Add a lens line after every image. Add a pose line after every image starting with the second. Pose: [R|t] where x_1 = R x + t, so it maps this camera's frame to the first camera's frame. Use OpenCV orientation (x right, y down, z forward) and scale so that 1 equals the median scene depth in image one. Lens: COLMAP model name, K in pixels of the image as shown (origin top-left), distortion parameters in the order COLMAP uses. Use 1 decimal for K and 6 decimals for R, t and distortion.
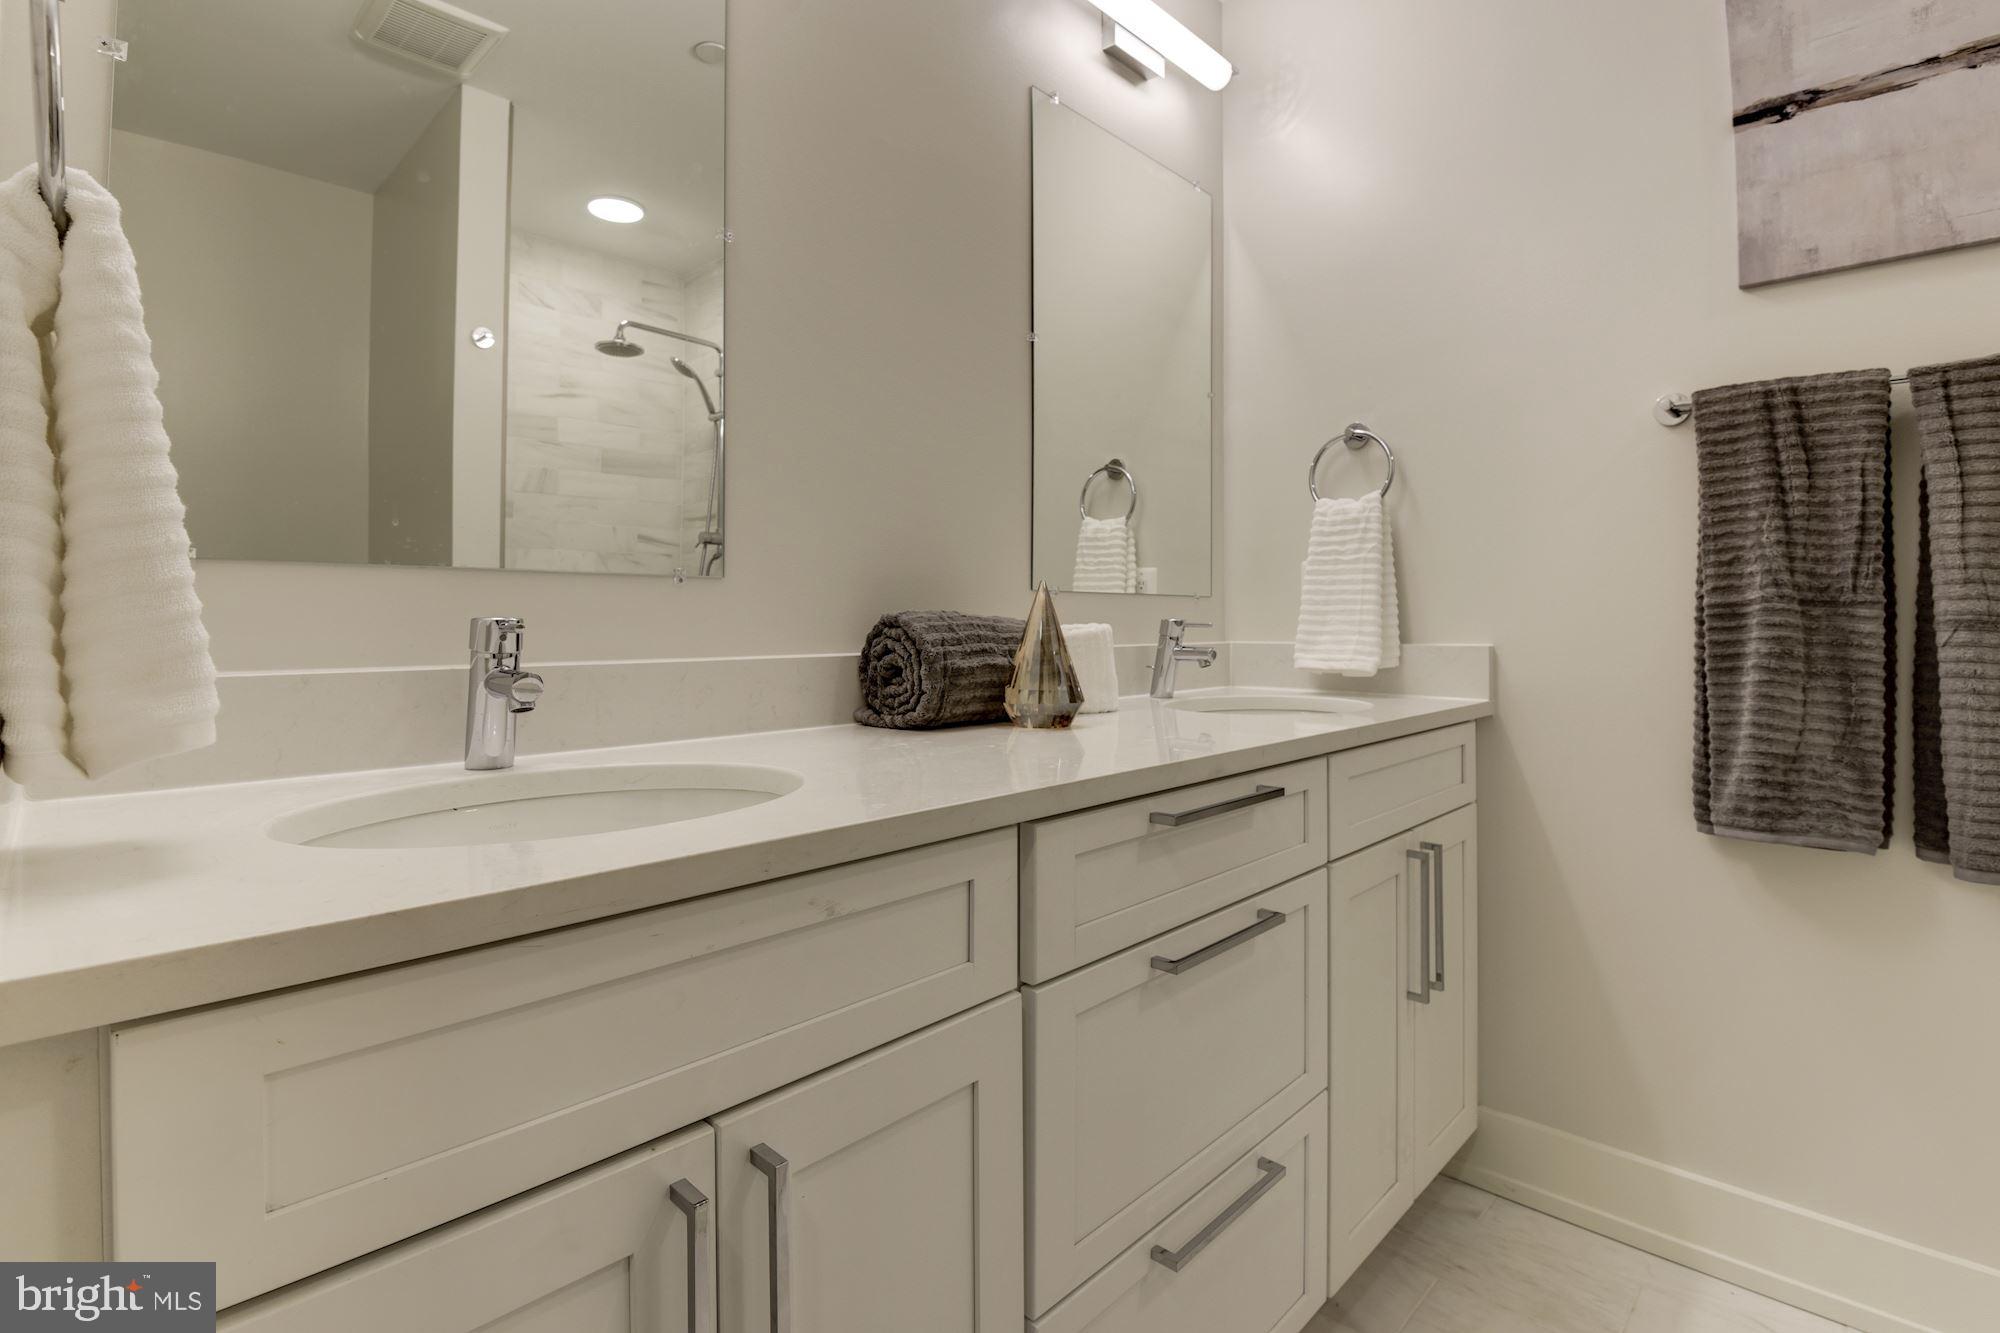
lens RADIAL K [[943.3, 0, 999.9], [0, 943.3, 600.1], [0, 0, 1]] dist [-0.031433, 0.000282]
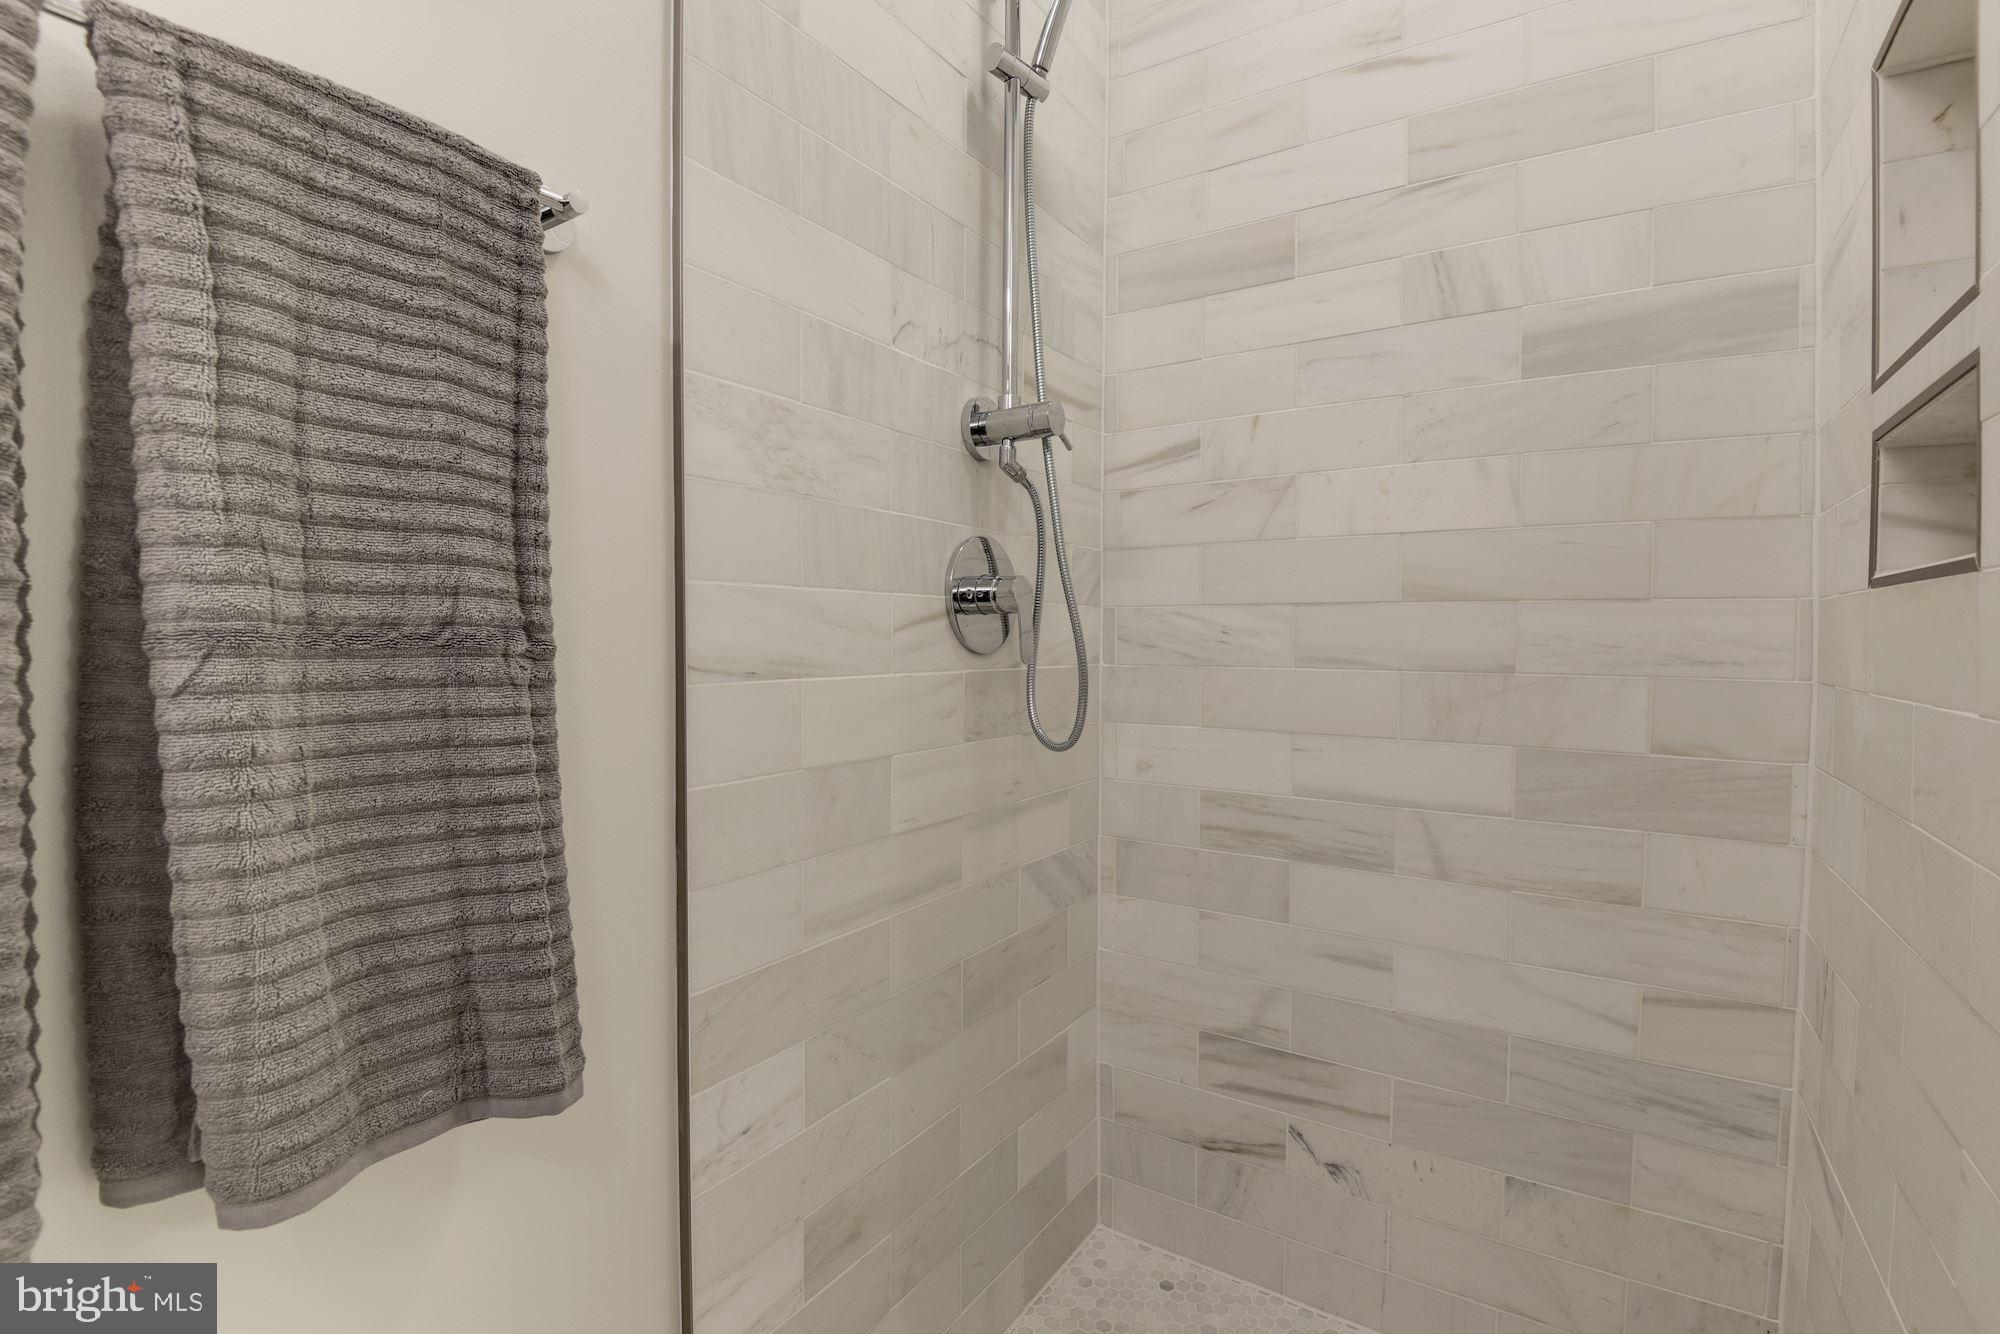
lens RADIAL K [[910.7, 0, 1003.6], [0, 910.7, 661.4], [0, 0, 1]] dist [-0.027174, -0.000491]
pose [[-0.187114, -0.030782, 0.981856, 0.542206], [-0.027387, 0.999284, 0.026110, 0.014008], [-0.981956, -0.022005, -0.187823, 0.672952]]
